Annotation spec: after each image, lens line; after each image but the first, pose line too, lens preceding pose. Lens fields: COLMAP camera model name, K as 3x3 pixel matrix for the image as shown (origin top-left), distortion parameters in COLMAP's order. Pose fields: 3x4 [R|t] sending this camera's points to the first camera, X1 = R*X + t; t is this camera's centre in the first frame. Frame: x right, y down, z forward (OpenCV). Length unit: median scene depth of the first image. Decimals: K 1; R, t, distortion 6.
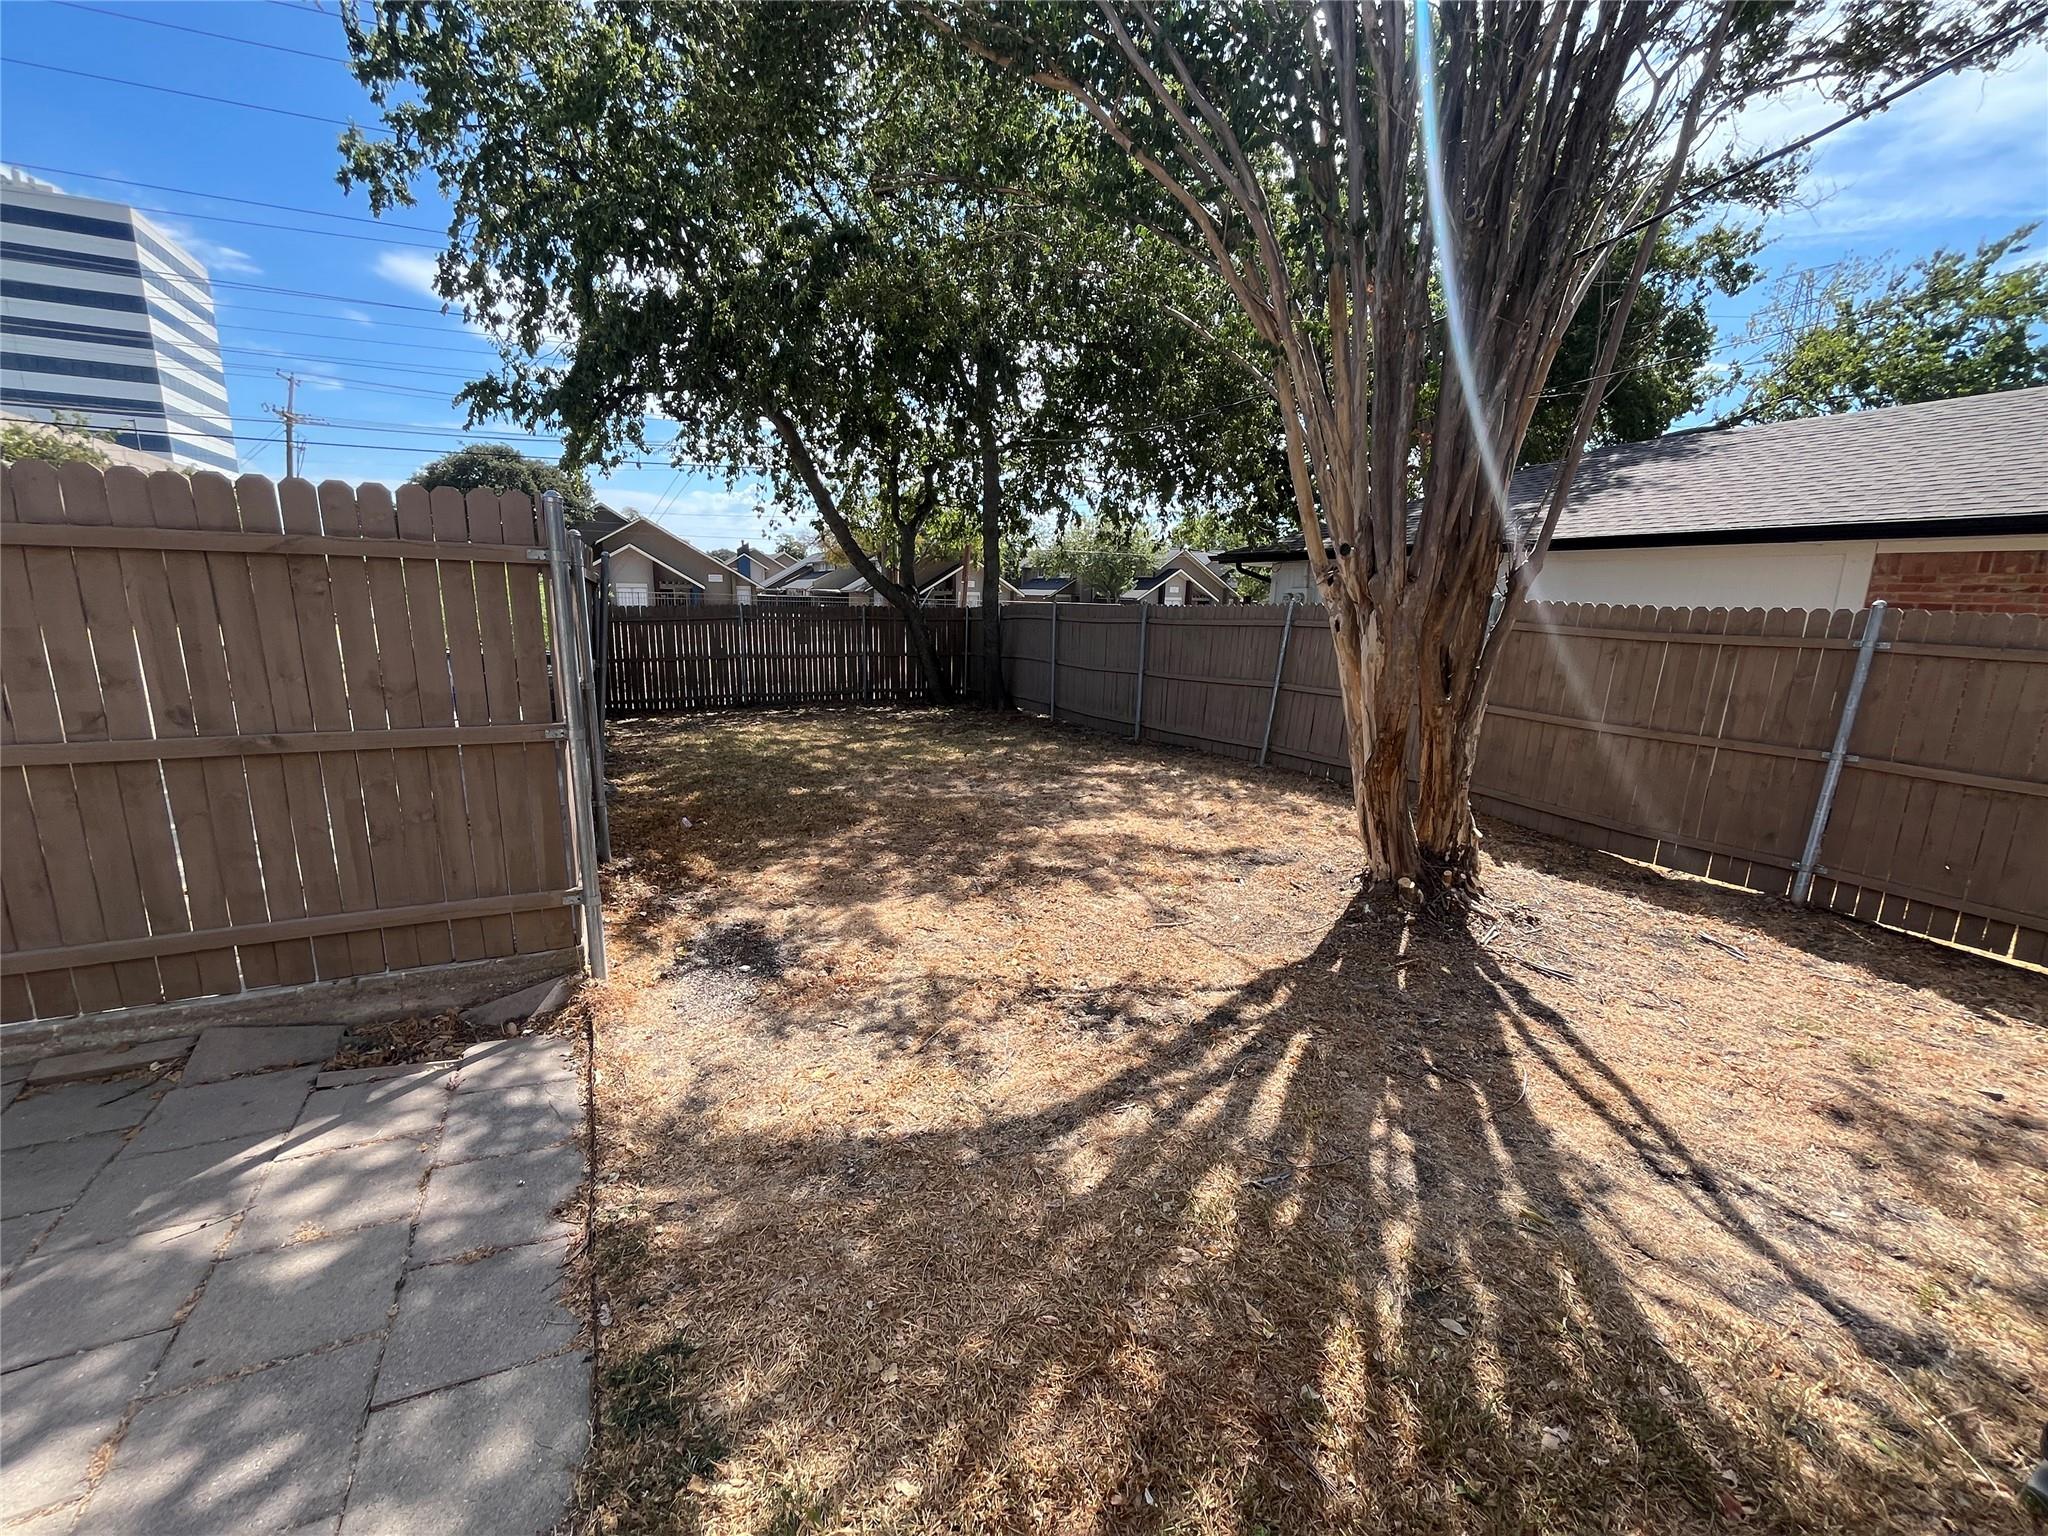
lens RADIAL K [[825.7, 0, 1021.9], [0, 825.7, 771.6], [0, 0, 1]] dist [-0.002759, -0.000249]
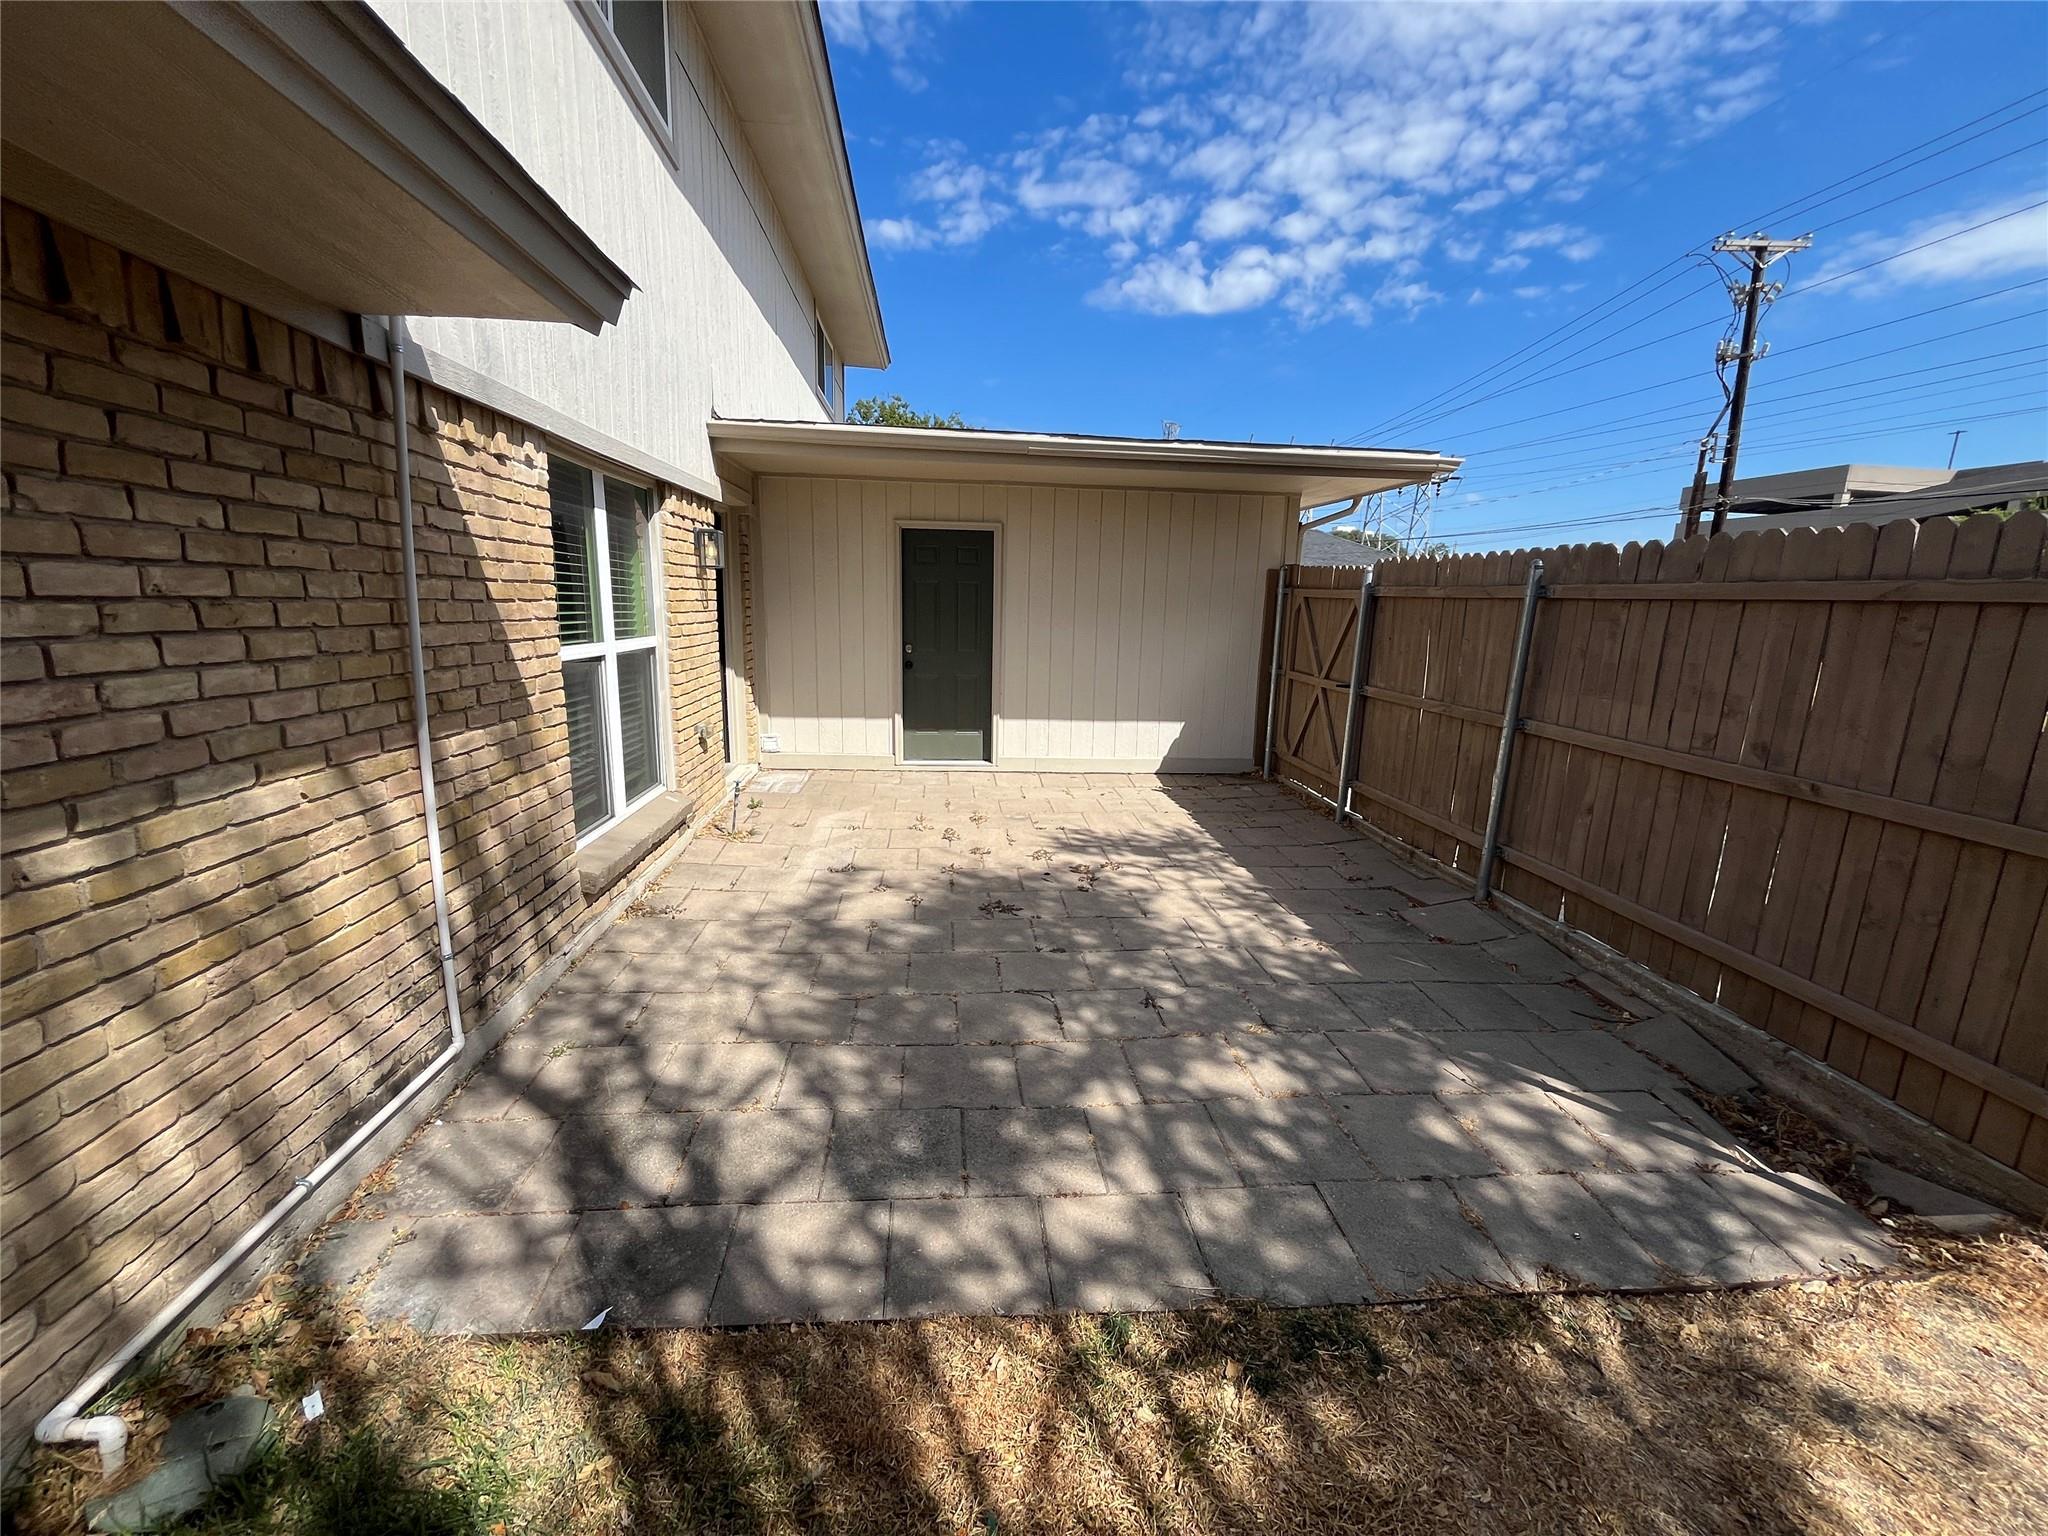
lens RADIAL K [[825.7, 0, 1023.3], [0, 825.7, 768.7], [0, 0, 1]] dist [-0.002759, -0.000249]
pose [[-0.358140, 0.154306, -0.920829, 0.396520], [-0.239203, 0.938168, 0.250245, -0.092399], [0.902506, 0.309888, -0.299085, 0.493726]]
